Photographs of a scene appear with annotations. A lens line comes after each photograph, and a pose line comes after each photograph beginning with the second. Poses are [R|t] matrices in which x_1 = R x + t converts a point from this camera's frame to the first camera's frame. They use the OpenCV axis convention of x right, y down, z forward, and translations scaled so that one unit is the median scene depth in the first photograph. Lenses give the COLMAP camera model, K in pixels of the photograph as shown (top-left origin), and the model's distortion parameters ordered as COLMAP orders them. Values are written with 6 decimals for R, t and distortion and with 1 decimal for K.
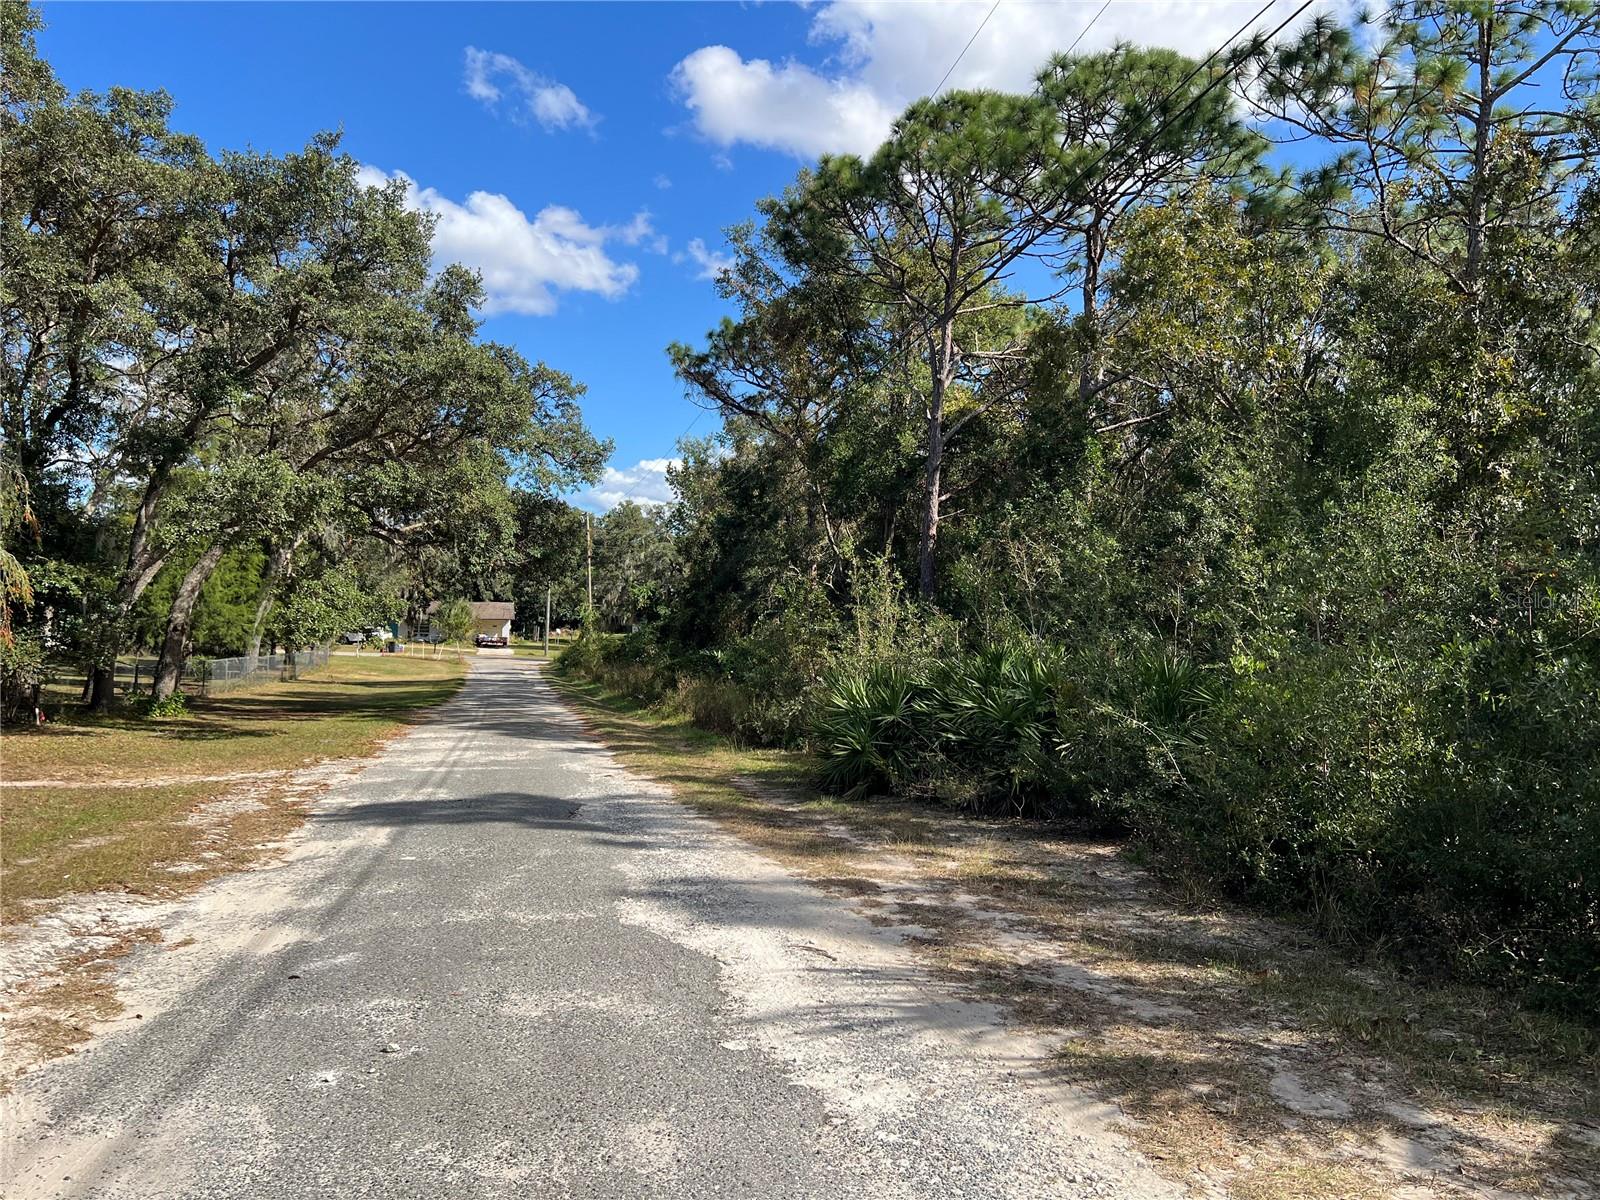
lens RADIAL K [[1242.3, 0, 801.1], [0, 1242.3, 611.2], [0, 0, 1]] dist [0.033497, -0.035971]
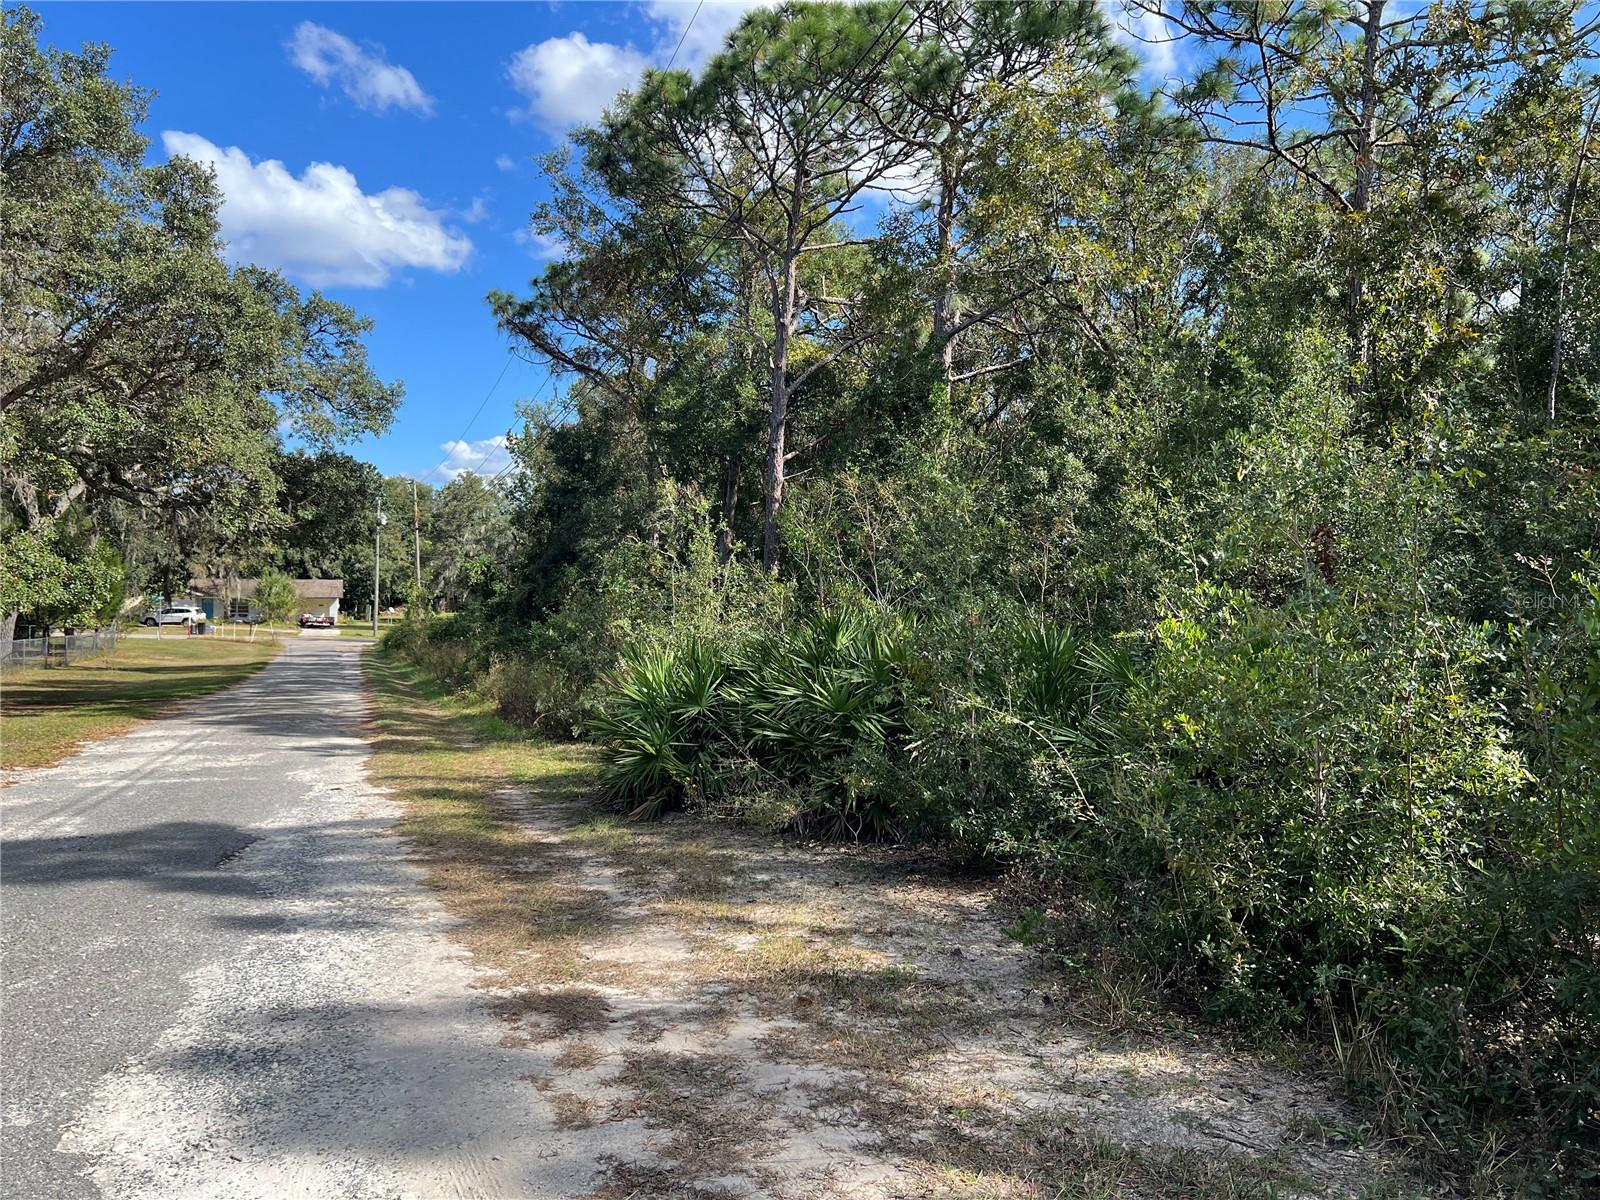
lens RADIAL K [[1242.3, 0, 798.7], [0, 1242.3, 596.5], [0, 0, 1]] dist [0.033497, -0.035971]
pose [[0.993962, -0.009252, 0.109333, 0.025146], [0.008486, 0.999936, 0.007464, 0.005236], [-0.109395, -0.006491, 0.993977, 0.109799]]
